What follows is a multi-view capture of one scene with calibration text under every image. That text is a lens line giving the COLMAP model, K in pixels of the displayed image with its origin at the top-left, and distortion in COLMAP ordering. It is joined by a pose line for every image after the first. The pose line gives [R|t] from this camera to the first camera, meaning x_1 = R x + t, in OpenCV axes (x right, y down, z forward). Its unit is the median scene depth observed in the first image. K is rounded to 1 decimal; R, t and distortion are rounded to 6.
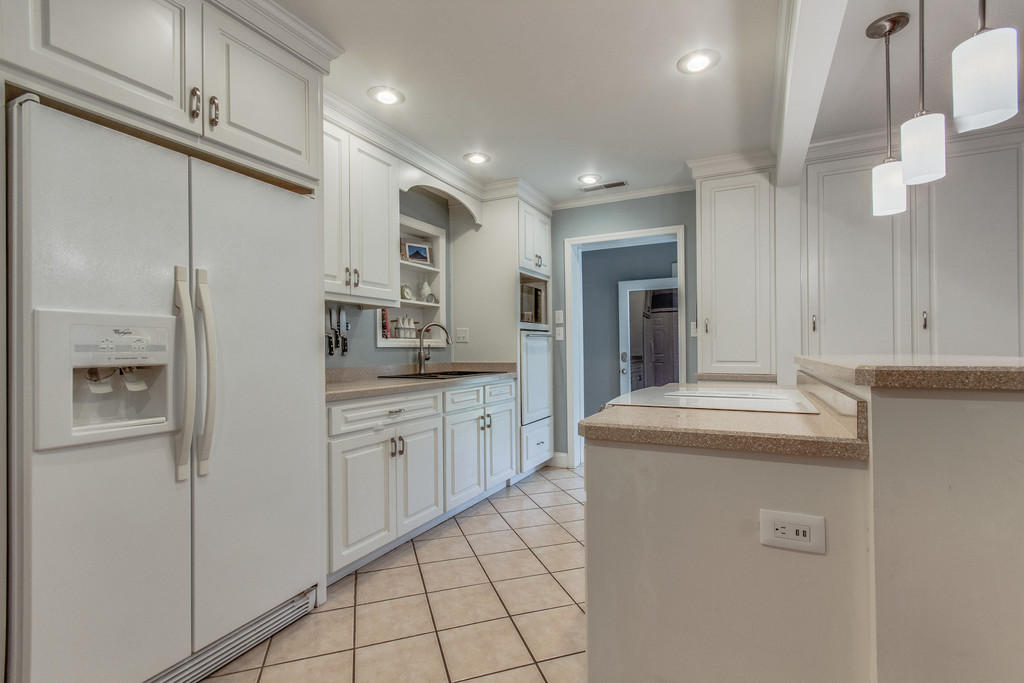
lens RADIAL K [[472.3, 0, 520.3], [0, 472.3, 345.8], [0, 0, 1]] dist [0.005155, 0.000722]
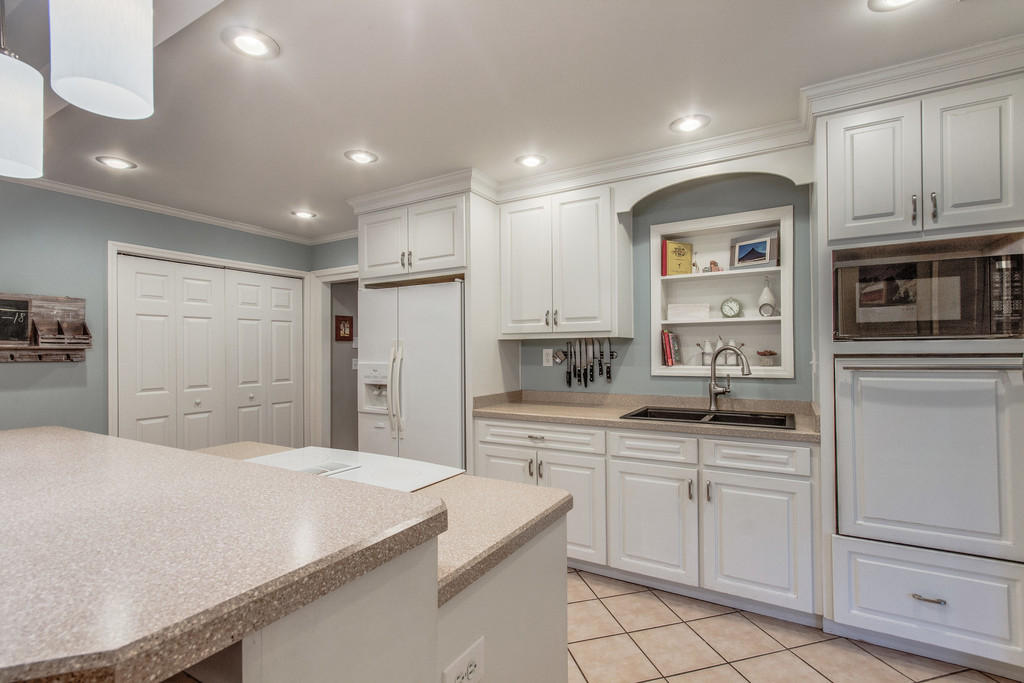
lens RADIAL K [[472.2, 0, 521.2], [0, 472.2, 346.9], [0, 0, 1]] dist [0.000715, 0.000661]
pose [[-0.053090, 0.004623, -0.998579, 0.660486], [0.016964, 0.999849, 0.003727, -0.062259], [0.998446, -0.016742, -0.053161, 0.788571]]
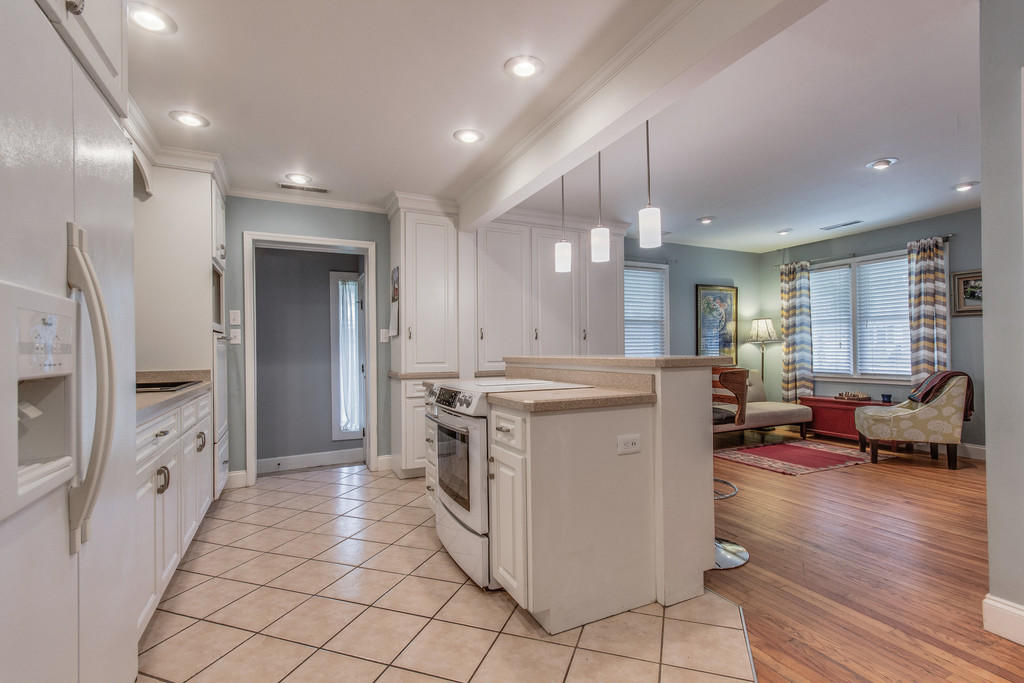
lens RADIAL K [[472.3, 0, 520.3], [0, 472.3, 345.8], [0, 0, 1]] dist [0.005155, 0.000722]
pose [[0.610012, 0.009449, 0.792336, -0.394574], [-0.000106, 0.999930, -0.011842, 0.003585], [-0.792392, 0.007139, 0.609970, 0.053679]]
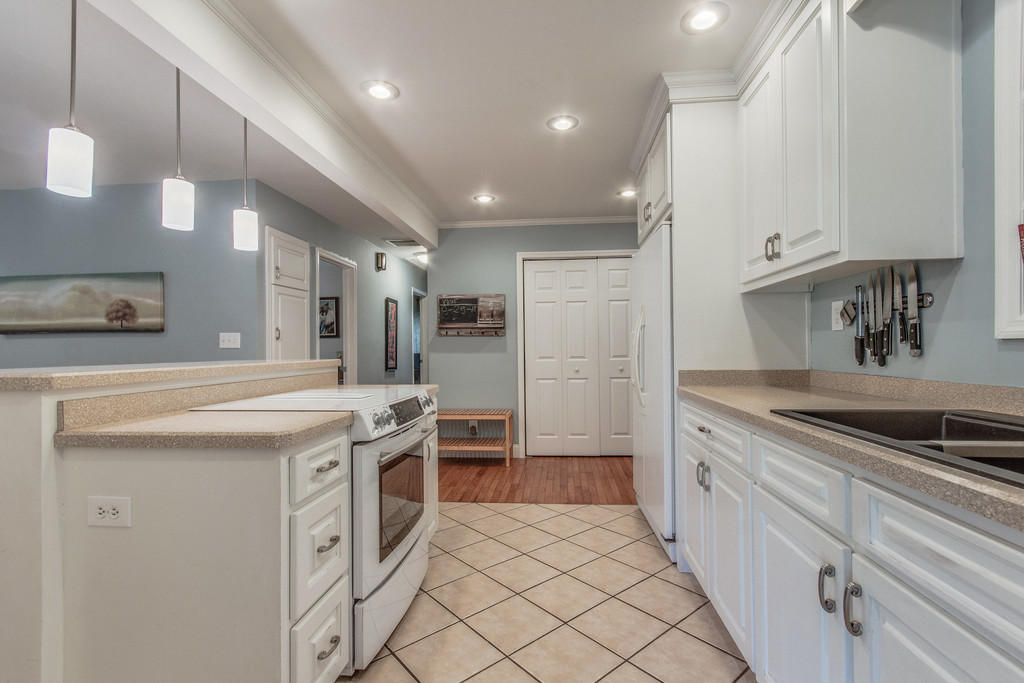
lens RADIAL K [[472.2, 0, 521.2], [0, 472.2, 346.9], [0, 0, 1]] dist [0.000715, 0.000661]
pose [[-0.926812, 0.019036, -0.375044, 0.223752], [0.023288, 0.999706, -0.006807, 0.002786], [0.374804, -0.015042, -0.926982, 1.220164]]
